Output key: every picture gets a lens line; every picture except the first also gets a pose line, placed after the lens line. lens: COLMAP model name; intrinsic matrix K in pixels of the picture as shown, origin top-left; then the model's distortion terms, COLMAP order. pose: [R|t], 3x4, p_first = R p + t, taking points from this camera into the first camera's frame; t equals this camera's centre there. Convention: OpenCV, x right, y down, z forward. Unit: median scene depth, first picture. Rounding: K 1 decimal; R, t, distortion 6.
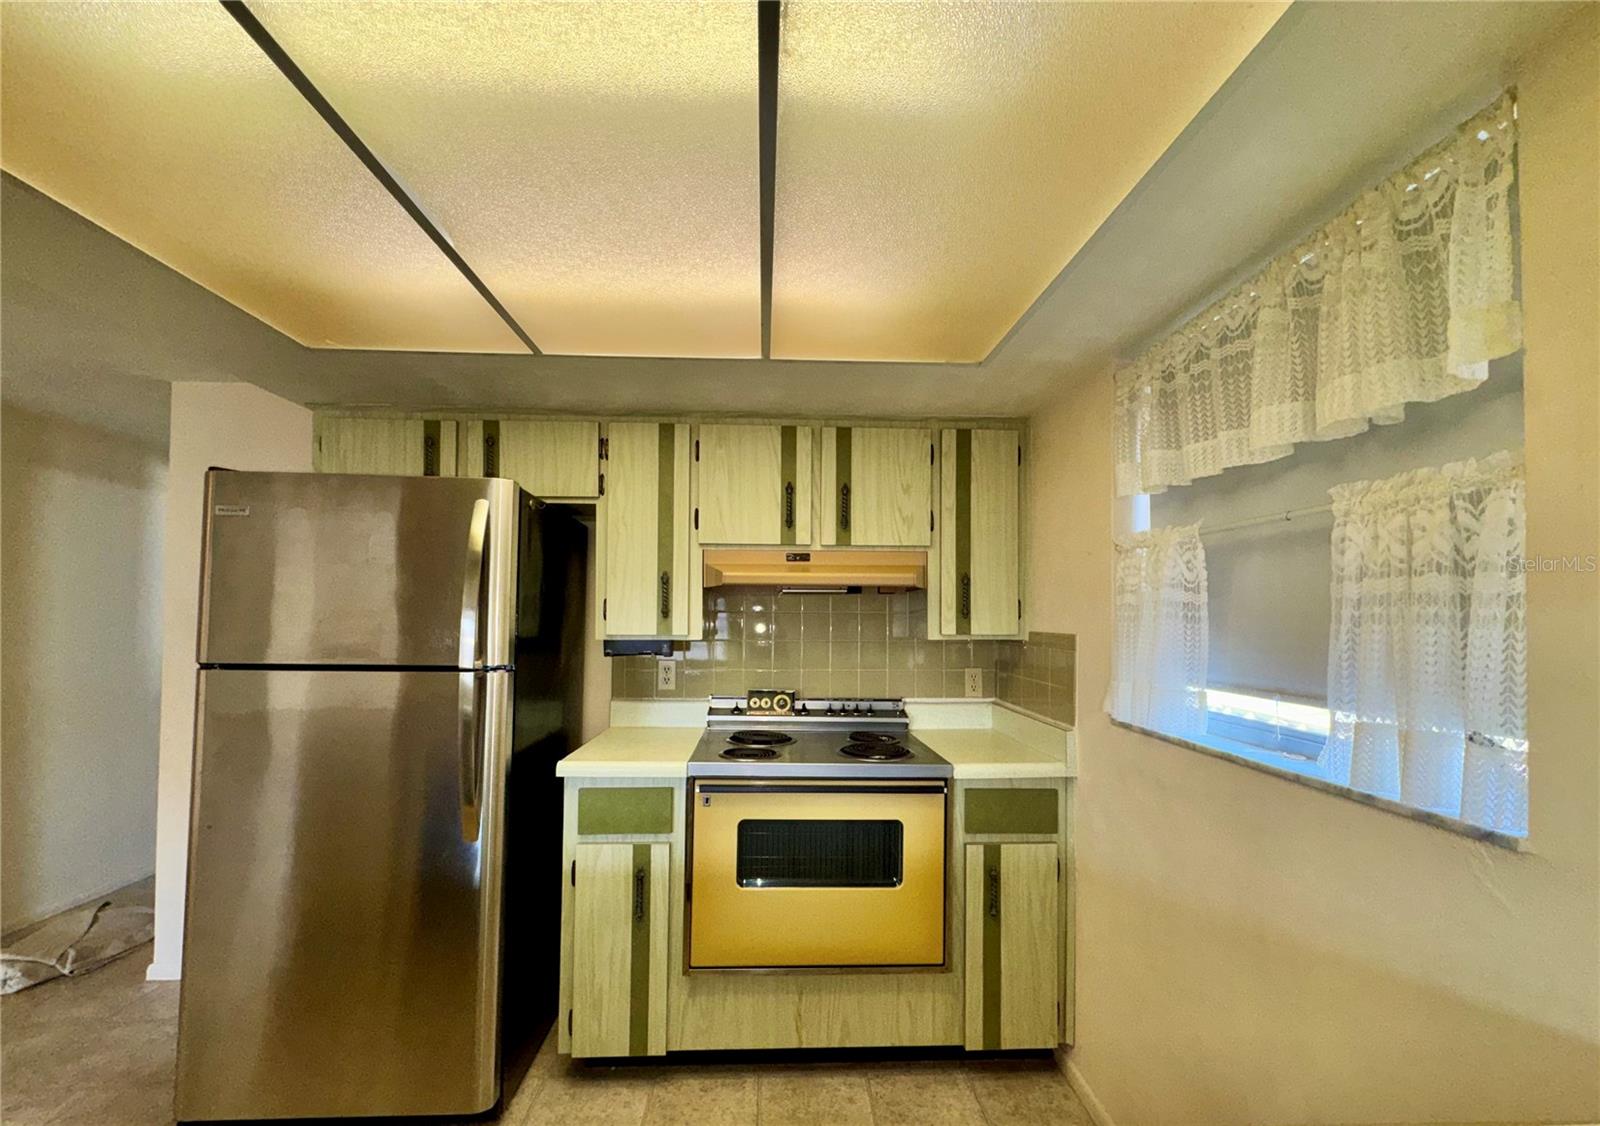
lens RADIAL K [[637.5, 0, 800.0], [0, 637.5, 600.4], [0, 0, 1]] dist [-0.002881, -0.000062]
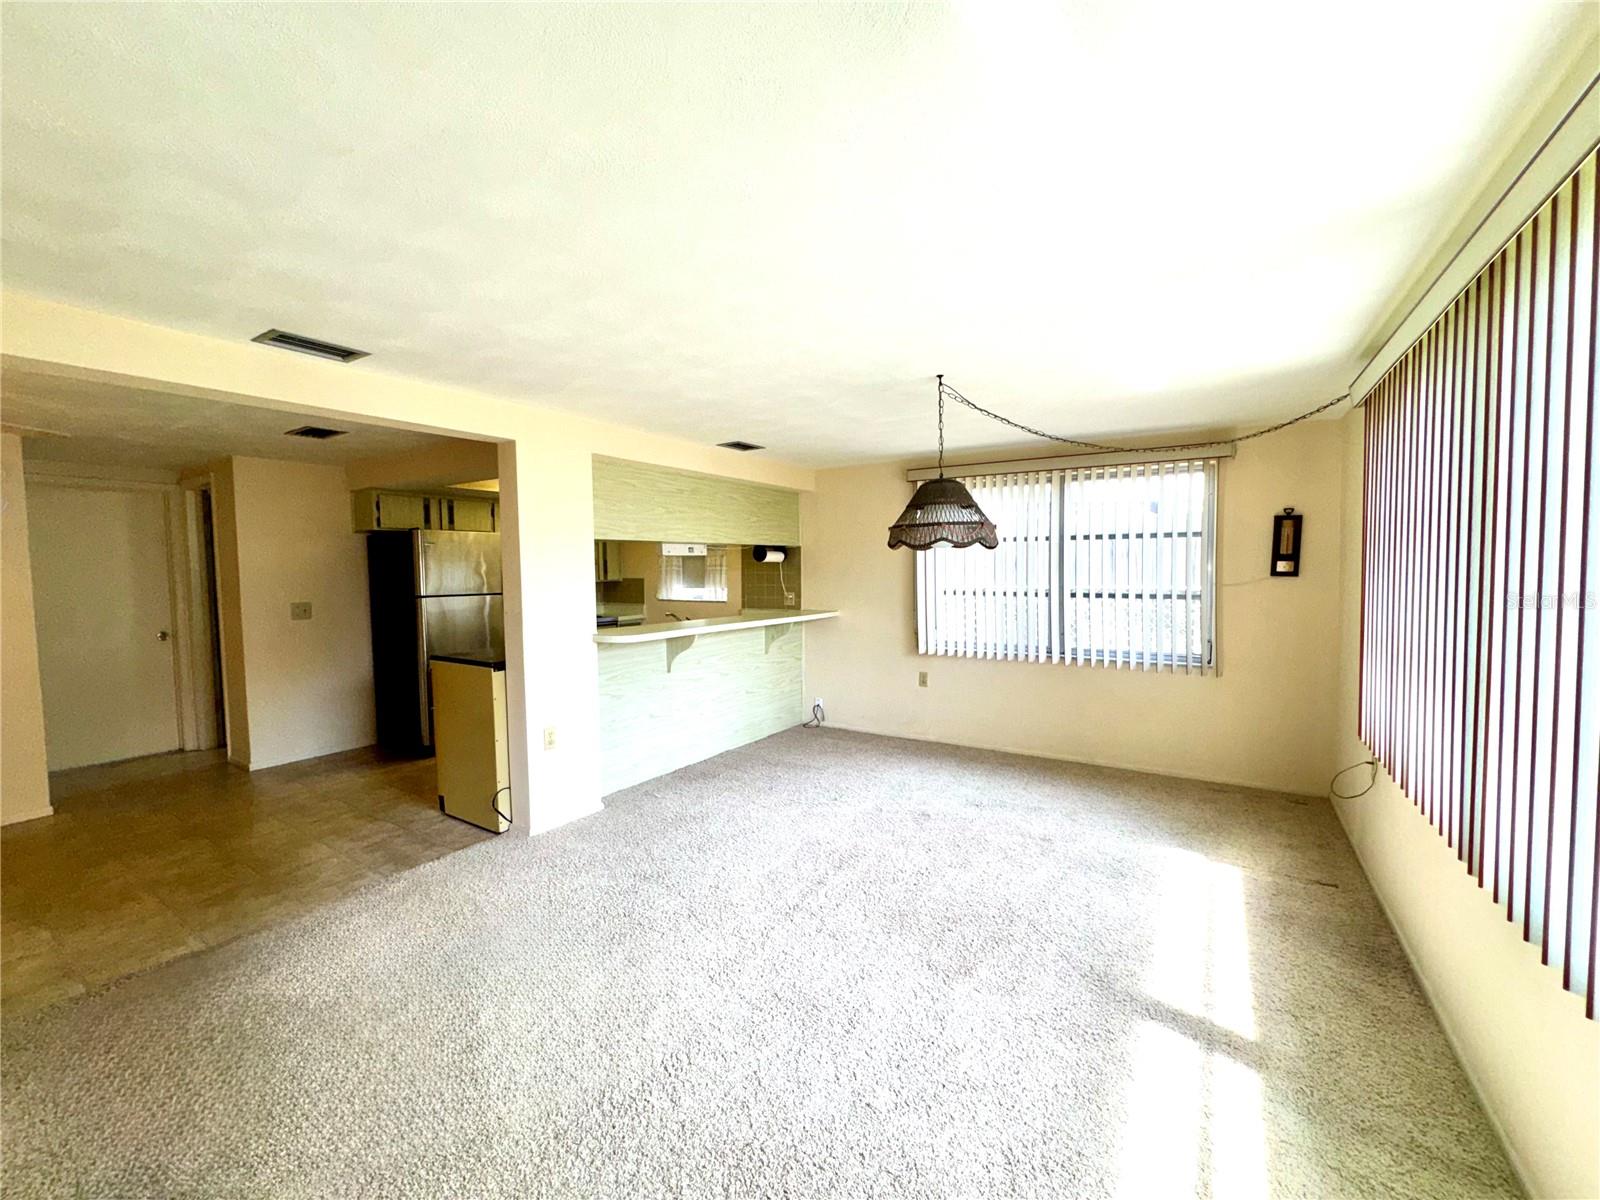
lens RADIAL K [[639.6, 0, 800.0], [0, 639.6, 600.0], [0, 0, 1]] dist [-0.001108, -0.000112]
pose [[0.593630, -0.054408, 0.802897, -1.960607], [-0.004101, 0.997494, 0.070627, -0.083415], [-0.804728, -0.045219, 0.591920, -1.852289]]
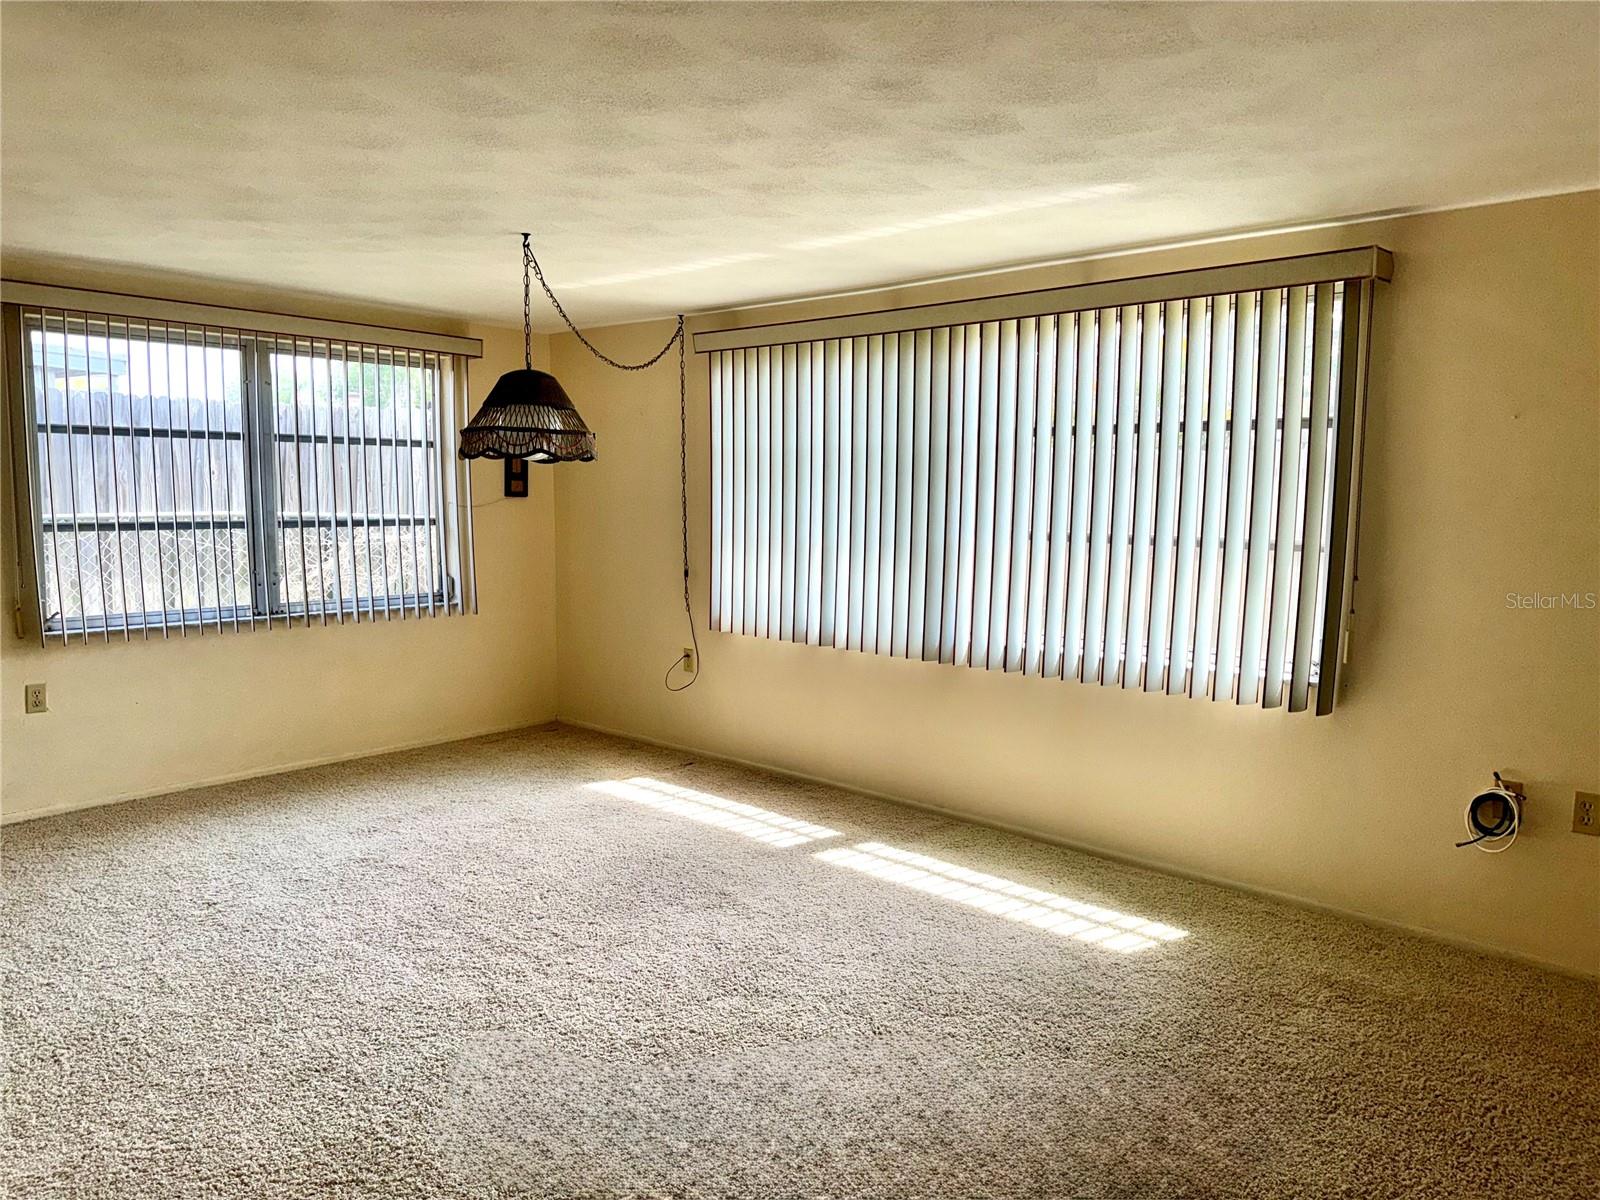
lens RADIAL K [[1113.7, 0, 800.0], [0, 1113.7, 600.0], [0, 0, 1]] dist [0.107593, -0.116873]
pose [[-0.703216, -0.090567, 0.705184, -2.364016], [-0.035372, 0.995082, 0.092526, -0.055029], [-0.710096, 0.040122, -0.702961, -0.132548]]
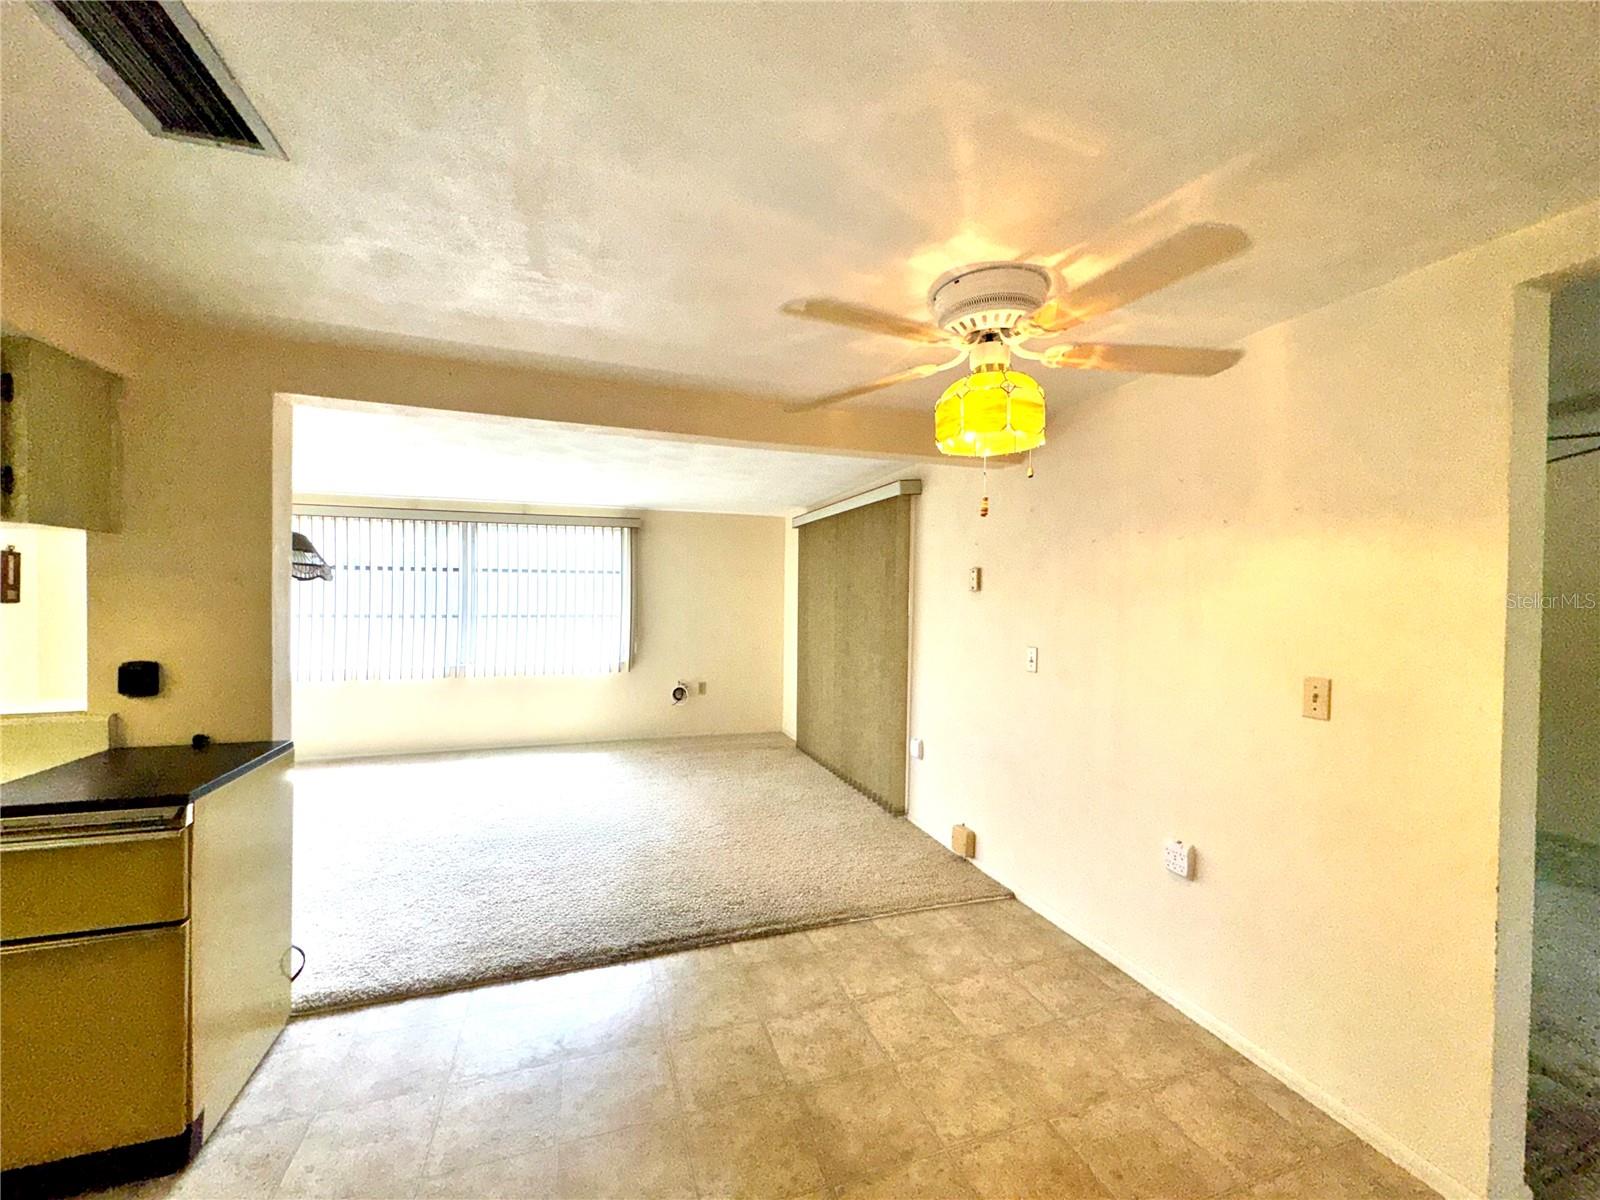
lens RADIAL K [[639.6, 0, 800.0], [0, 639.6, 600.0], [0, 0, 1]] dist [-0.001108, -0.000112]
pose [[-0.963230, -0.014530, -0.268285, -1.599820], [-0.009186, 0.999734, -0.021164, -0.010547], [0.268521, -0.017921, -0.963107, 1.209608]]
